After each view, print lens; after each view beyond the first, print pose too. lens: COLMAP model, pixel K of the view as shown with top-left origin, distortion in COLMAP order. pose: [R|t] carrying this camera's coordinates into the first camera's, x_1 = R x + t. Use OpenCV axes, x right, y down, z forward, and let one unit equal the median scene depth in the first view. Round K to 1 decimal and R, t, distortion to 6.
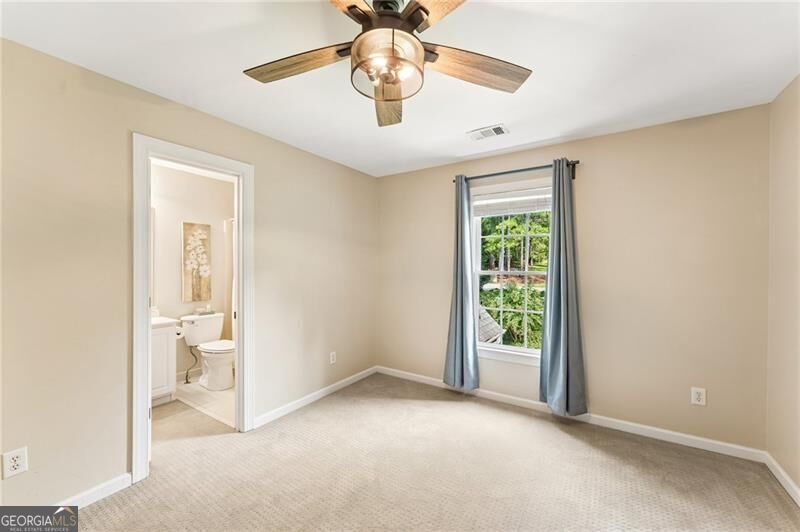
lens RADIAL K [[326.7, 0, 405.2], [0, 326.7, 268.4], [0, 0, 1]] dist [-0.003089, -0.000233]
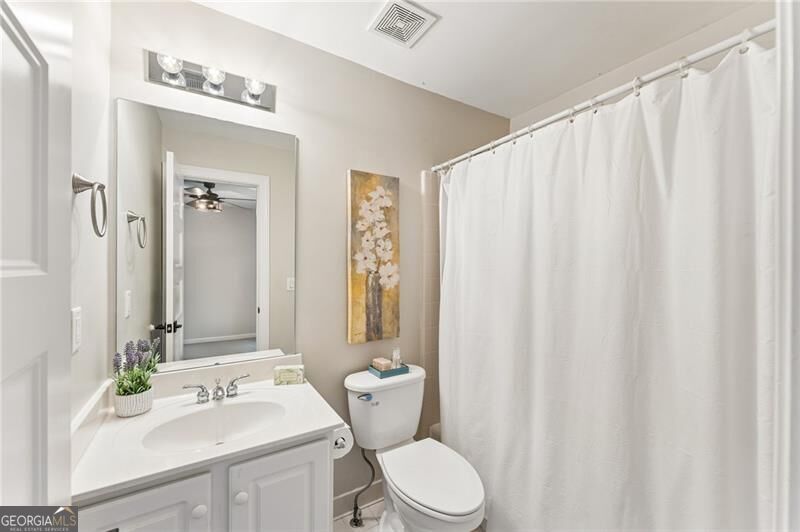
lens RADIAL K [[326.7, 0, 397.3], [0, 326.7, 266.2], [0, 0, 1]] dist [-0.003089, -0.000233]
pose [[0.900144, 0.002788, -0.435584, -0.409346], [-0.007022, 0.999942, -0.008111, -0.002176], [0.435536, 0.010360, 0.900112, 0.598406]]
